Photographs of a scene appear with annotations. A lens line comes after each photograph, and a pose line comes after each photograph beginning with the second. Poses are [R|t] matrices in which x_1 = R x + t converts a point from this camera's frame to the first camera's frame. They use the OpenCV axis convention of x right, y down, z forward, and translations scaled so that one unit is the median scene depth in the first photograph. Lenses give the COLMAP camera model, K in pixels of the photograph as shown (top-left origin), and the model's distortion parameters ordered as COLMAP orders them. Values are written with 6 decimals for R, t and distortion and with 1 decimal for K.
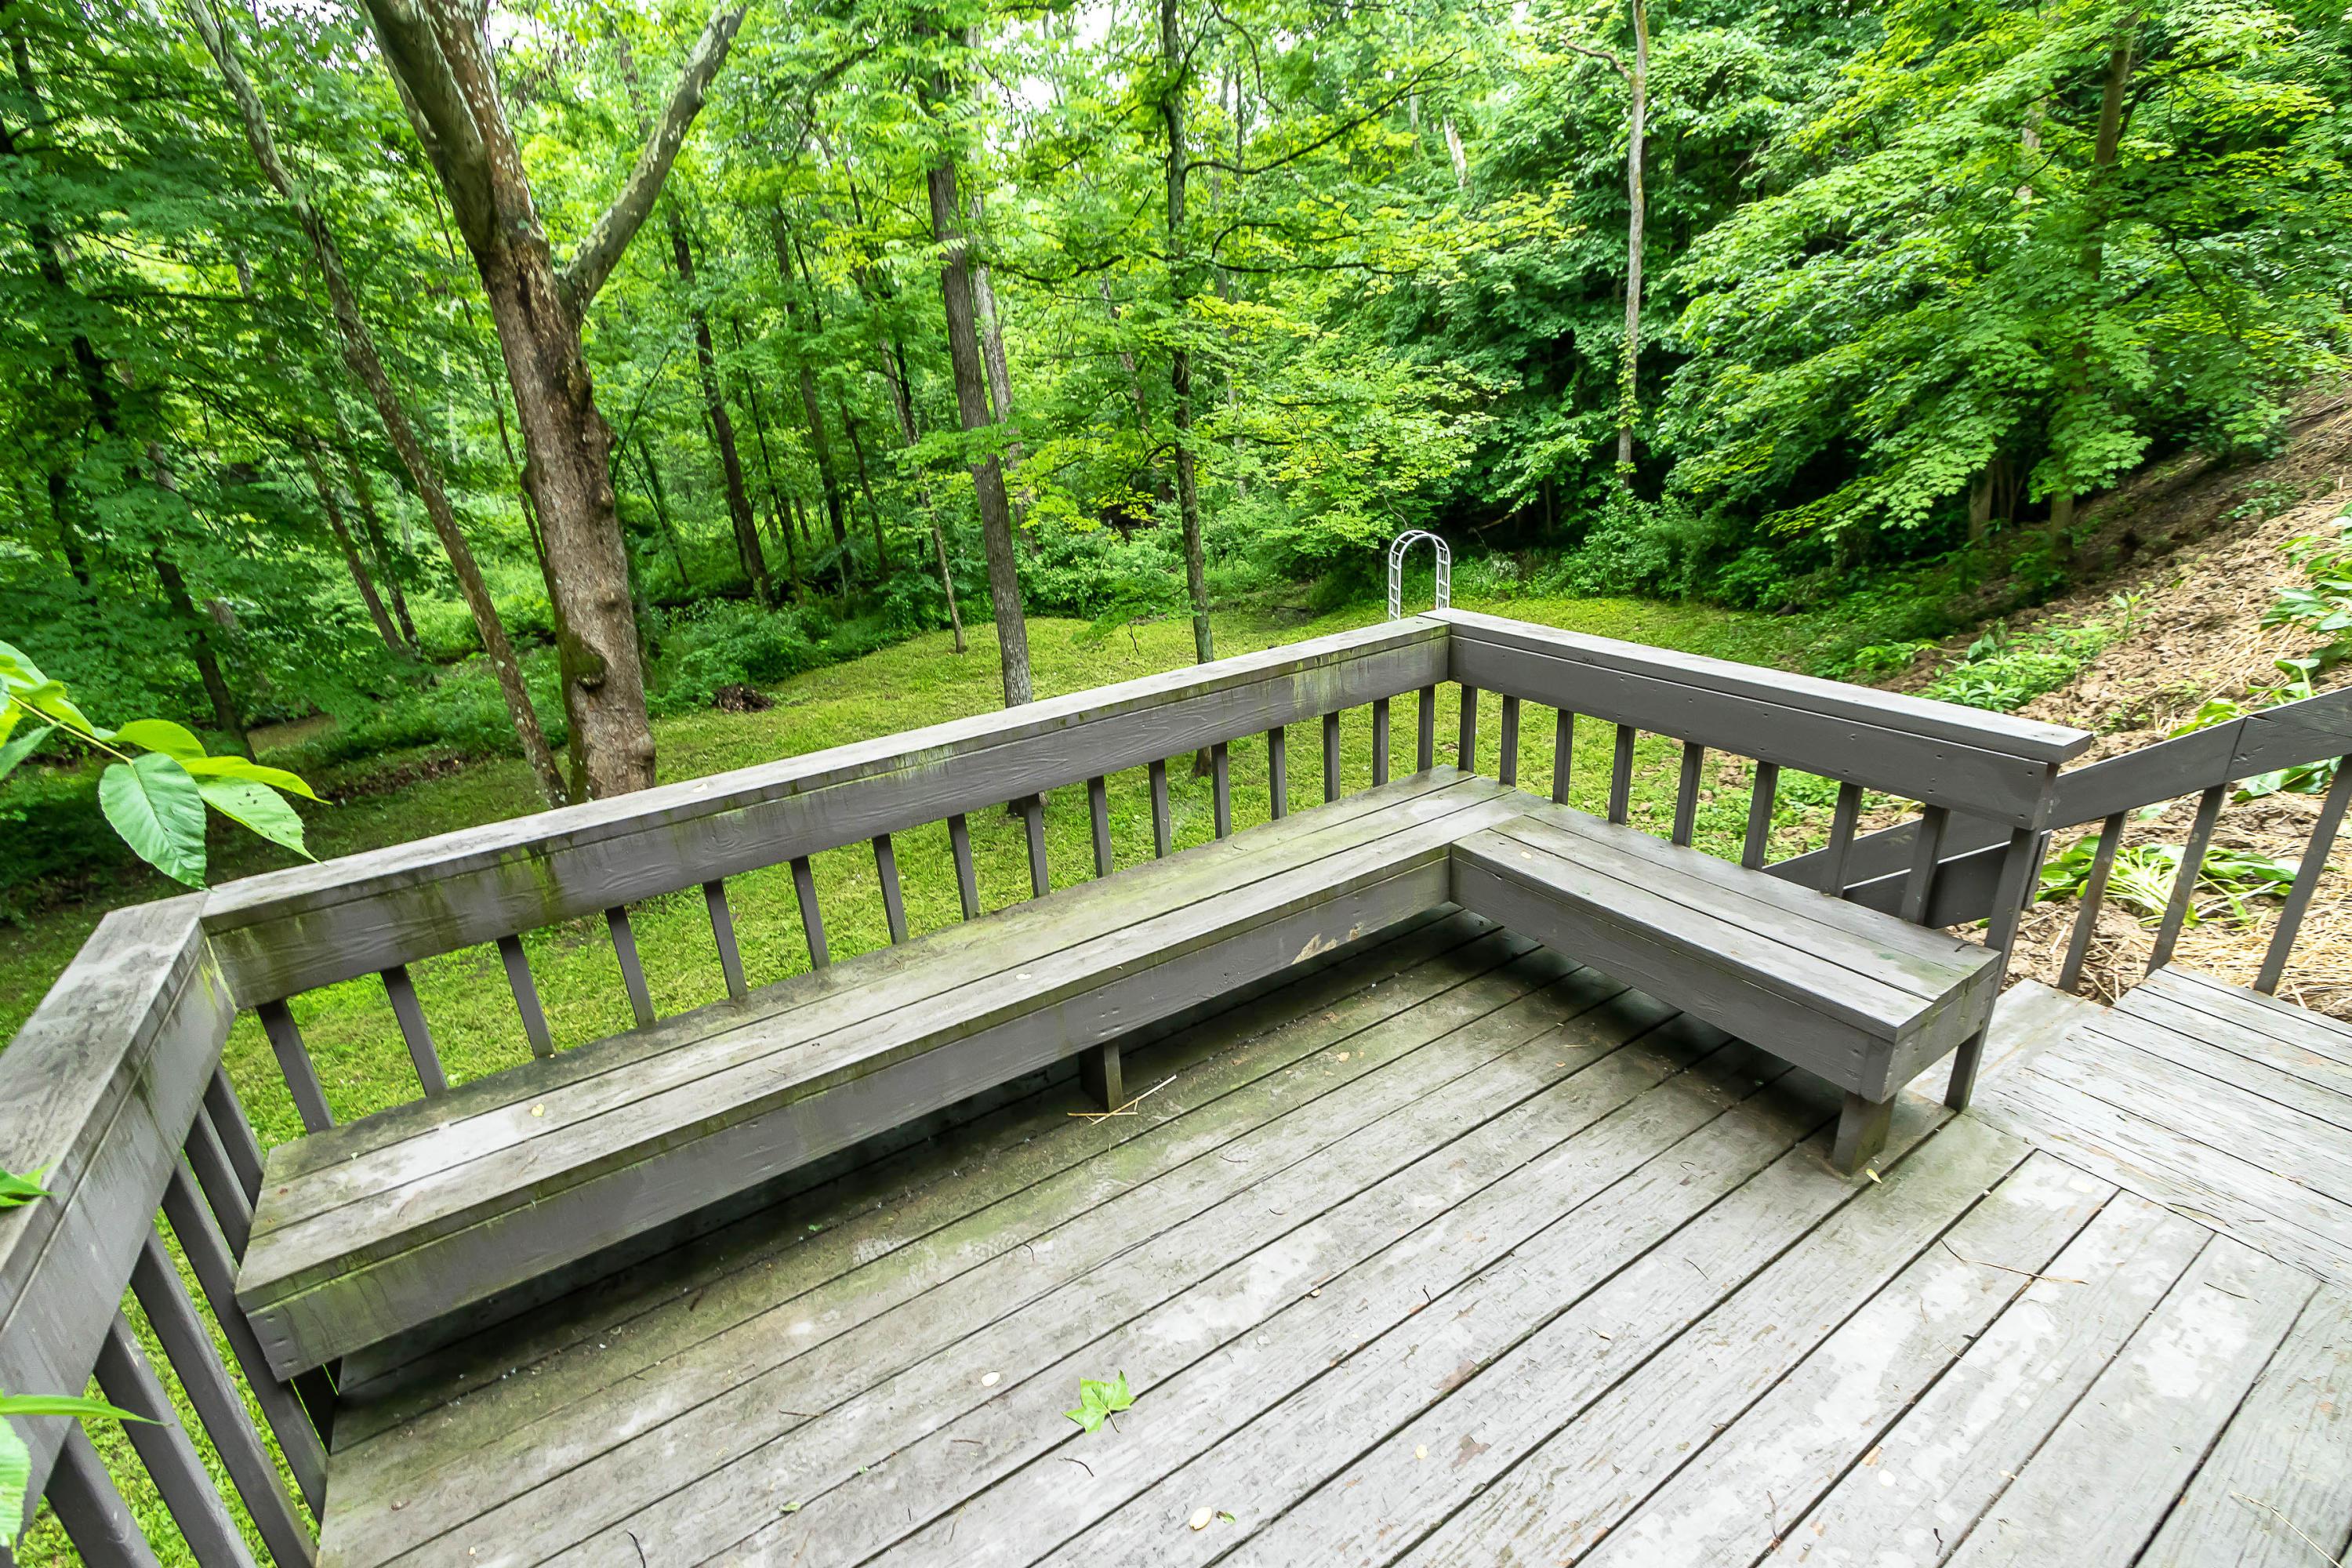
lens RADIAL K [[1067.8, 0, 1176.9], [0, 1067.8, 790.3], [0, 0, 1]] dist [0.009132, -0.002795]
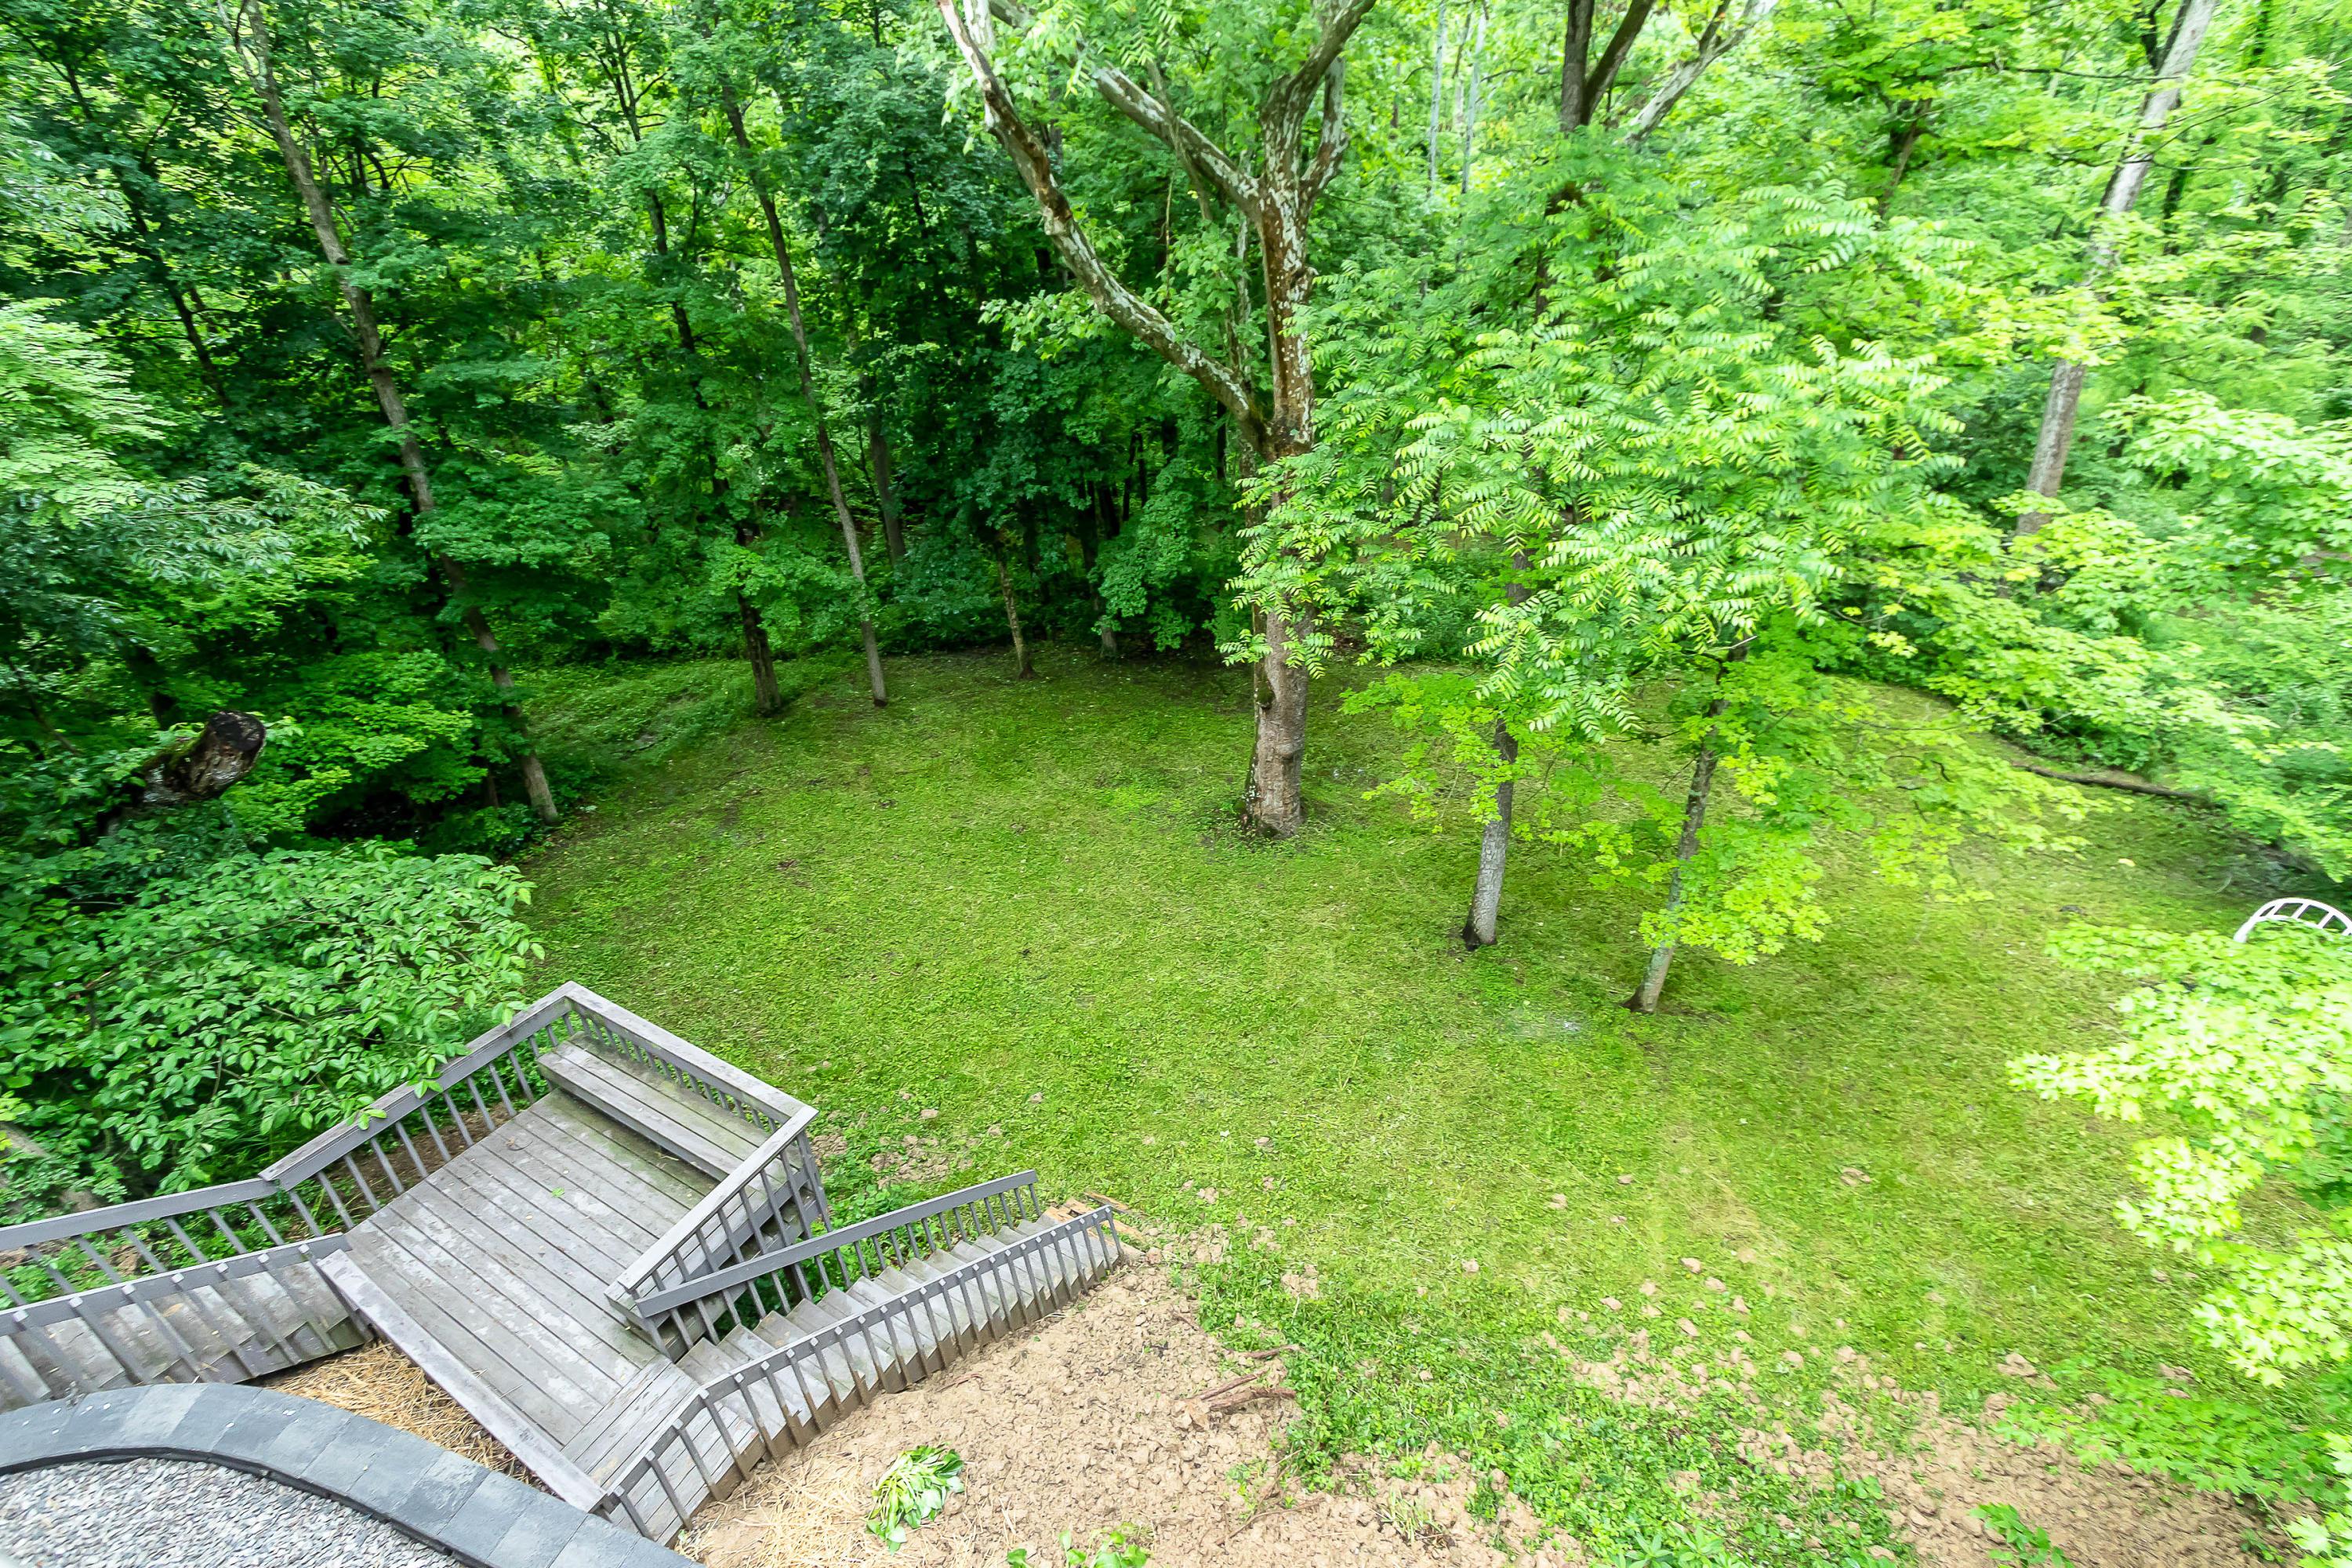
lens RADIAL K [[1067.8, 0, 1197.4], [0, 1067.8, 770.9], [0, 0, 1]] dist [0.009132, -0.002795]
pose [[0.459603, 0.496036, -0.736691, 0.350732], [-0.317177, 0.866464, 0.385537, -0.350521], [0.829556, 0.056467, 0.555560, 0.051228]]
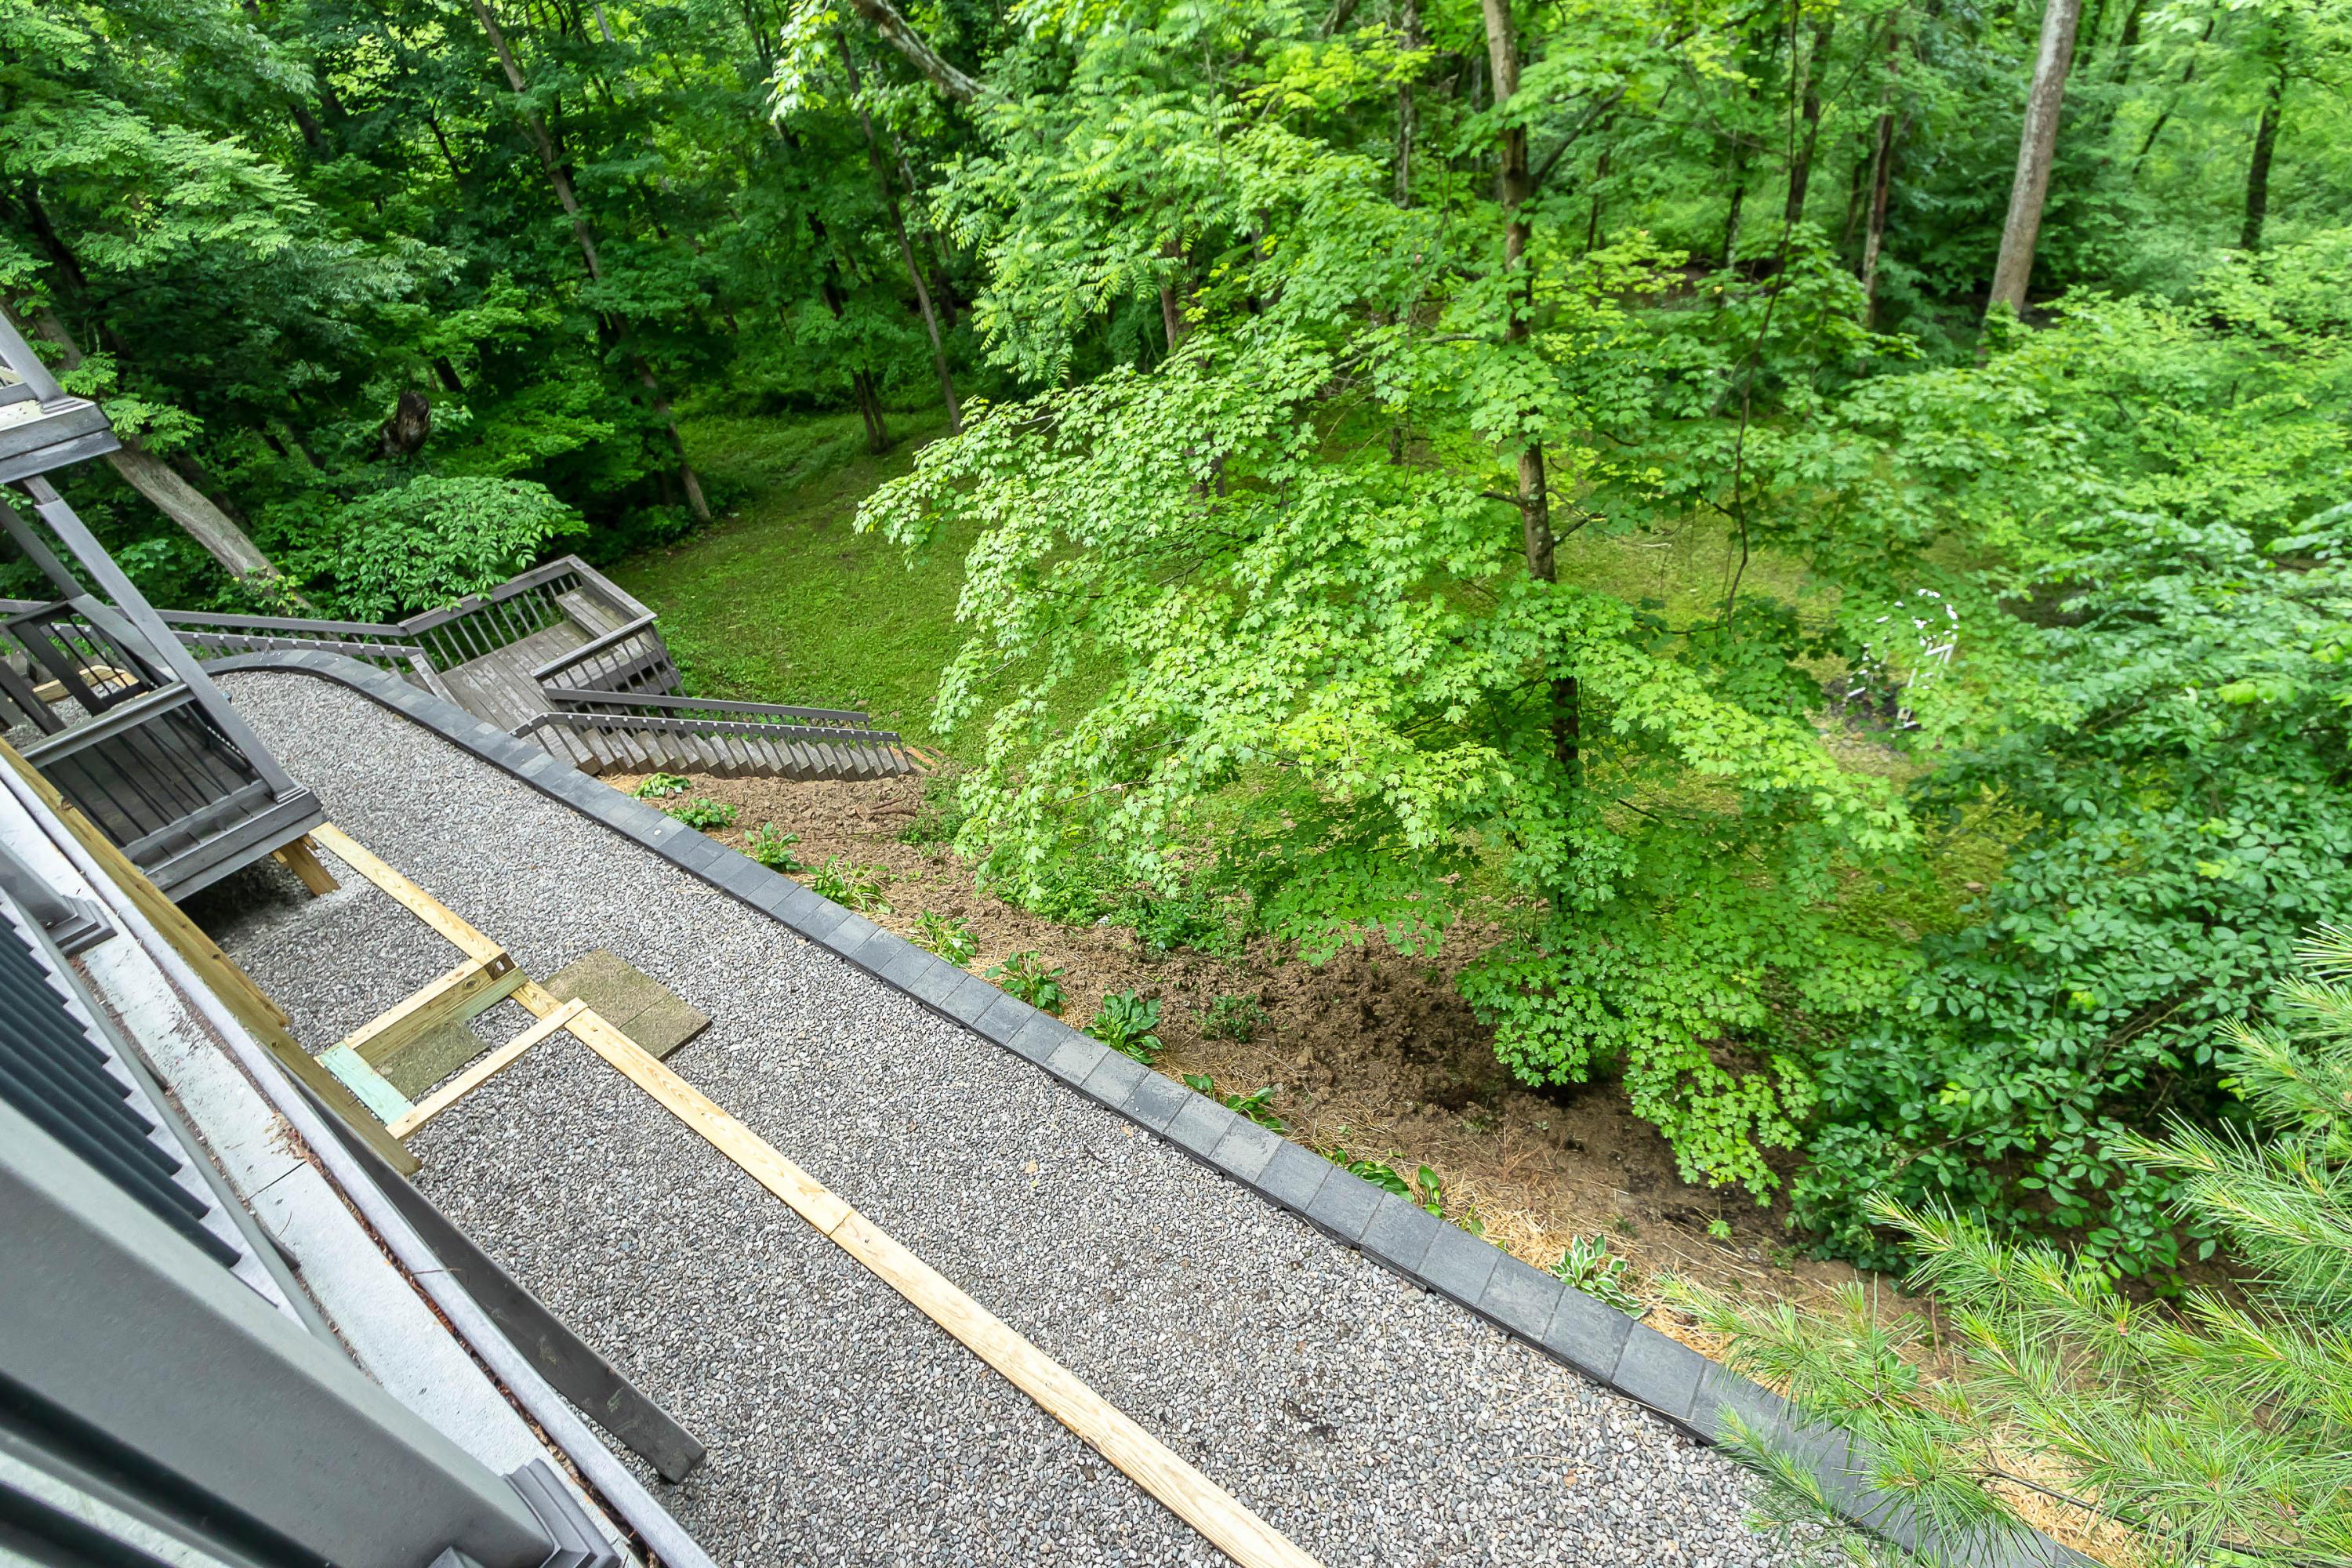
lens RADIAL K [[1067.8, 0, 1215.7], [0, 1067.8, 756.5], [0, 0, 1]] dist [0.009132, -0.002795]
pose [[0.237012, 0.639850, -0.731039, 0.721486], [-0.246308, 0.767470, 0.591880, -0.477052], [0.939765, 0.039778, 0.339500, 0.280606]]
